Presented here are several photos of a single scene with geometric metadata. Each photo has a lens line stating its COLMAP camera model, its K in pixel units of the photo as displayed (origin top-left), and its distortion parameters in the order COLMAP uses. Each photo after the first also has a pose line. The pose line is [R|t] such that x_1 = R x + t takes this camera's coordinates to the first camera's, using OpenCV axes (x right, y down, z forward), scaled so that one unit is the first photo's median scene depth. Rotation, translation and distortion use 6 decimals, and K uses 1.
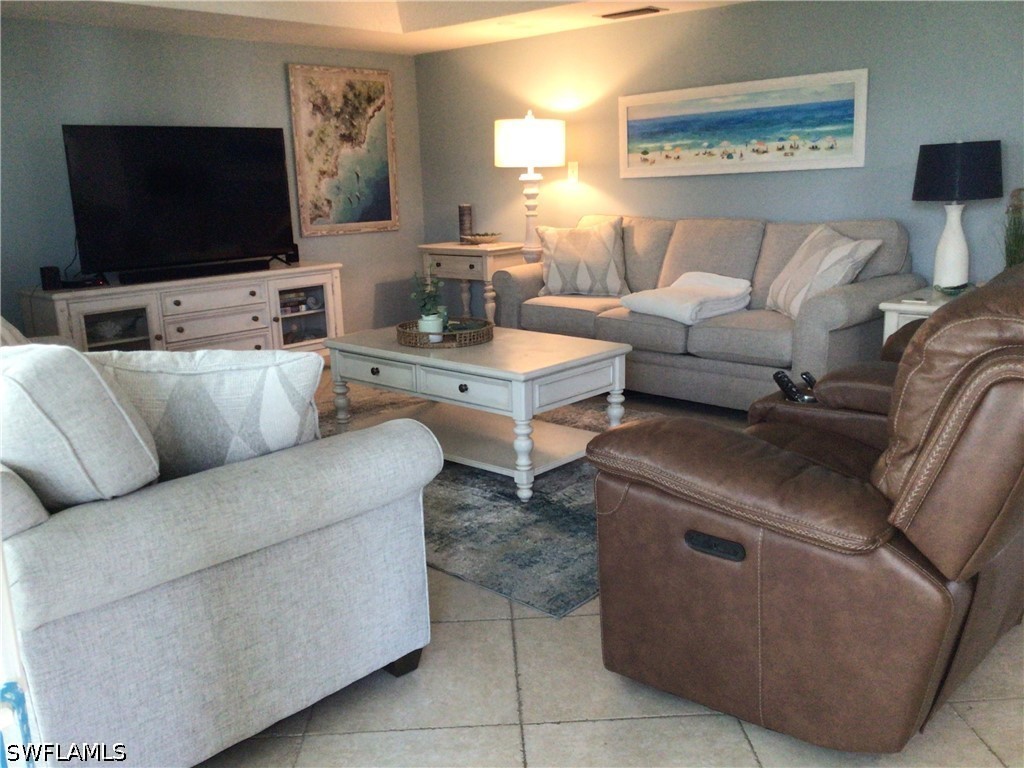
lens RADIAL K [[866.3, 0, 512.0], [0, 866.3, 384.0], [0, 0, 1]] dist [0.003353, -0.064683]
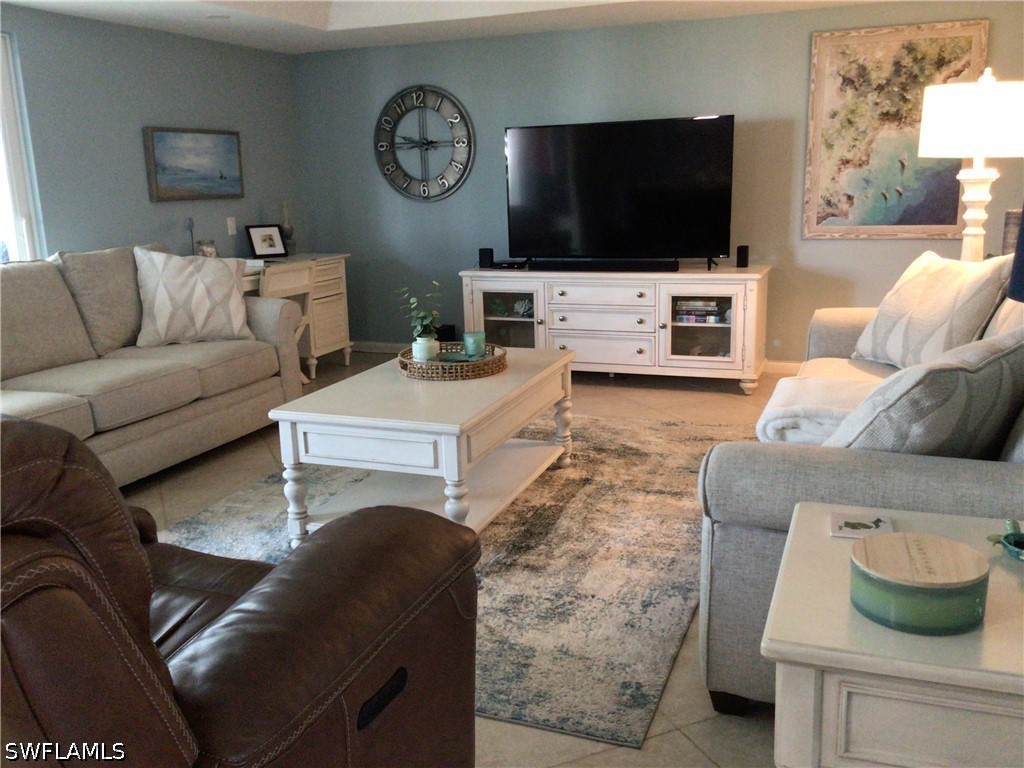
lens RADIAL K [[866.3, 0, 512.0], [0, 866.3, 384.0], [0, 0, 1]] dist [0.003353, -0.064683]
pose [[0.377741, 0.227105, -0.897627, 0.442991], [-0.190692, 0.967752, 0.164599, -0.117194], [0.906062, 0.108995, 0.408867, 0.411152]]
